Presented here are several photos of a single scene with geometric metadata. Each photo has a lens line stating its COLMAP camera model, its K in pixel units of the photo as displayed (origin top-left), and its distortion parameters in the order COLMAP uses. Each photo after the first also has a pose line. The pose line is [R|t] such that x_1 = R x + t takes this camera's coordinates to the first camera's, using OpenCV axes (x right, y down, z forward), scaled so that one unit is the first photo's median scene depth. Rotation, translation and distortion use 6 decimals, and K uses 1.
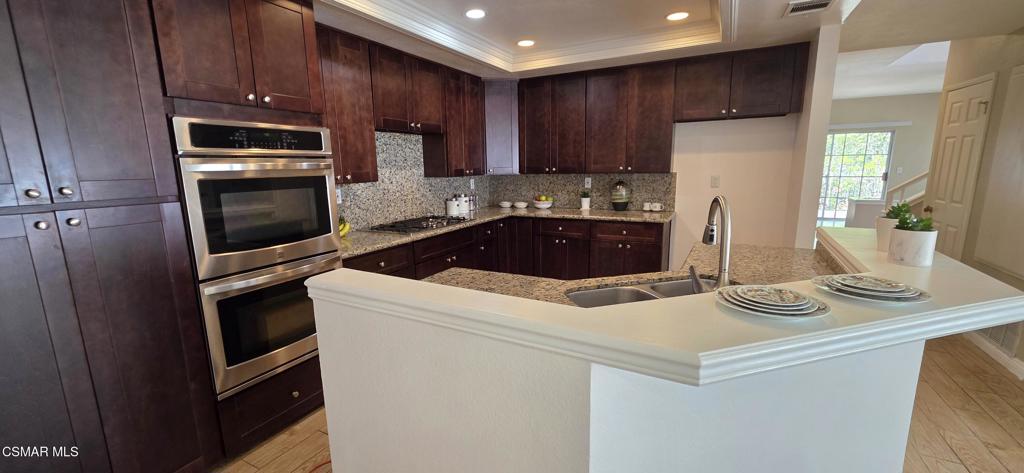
lens RADIAL K [[409.4, 0, 509.7], [0, 409.4, 240.8], [0, 0, 1]] dist [0.000028, -0.000422]
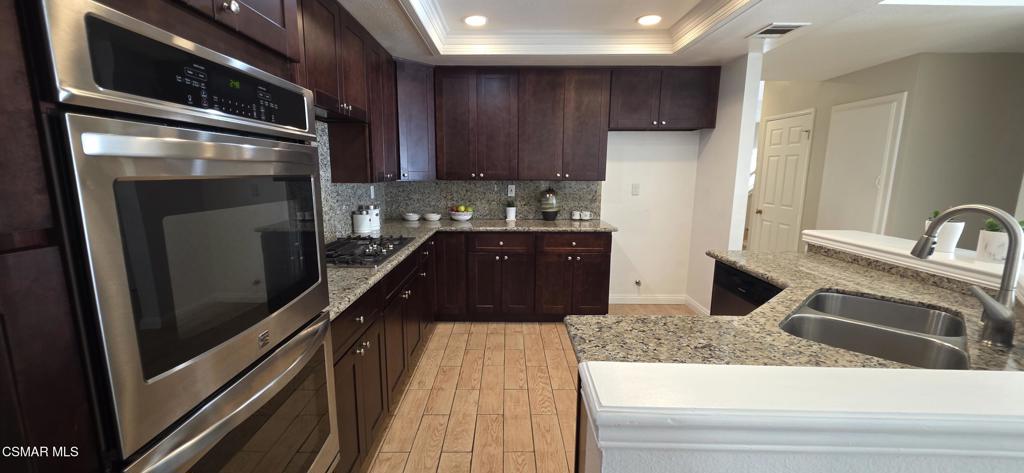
lens RADIAL K [[409.4, 0, 509.7], [0, 409.4, 240.8], [0, 0, 1]] dist [0.000028, -0.000422]
pose [[0.883074, -0.055572, 0.465931, -0.262413], [0.064616, 0.997904, -0.003446, -0.030676], [-0.464763, 0.033149, 0.884814, 0.221241]]
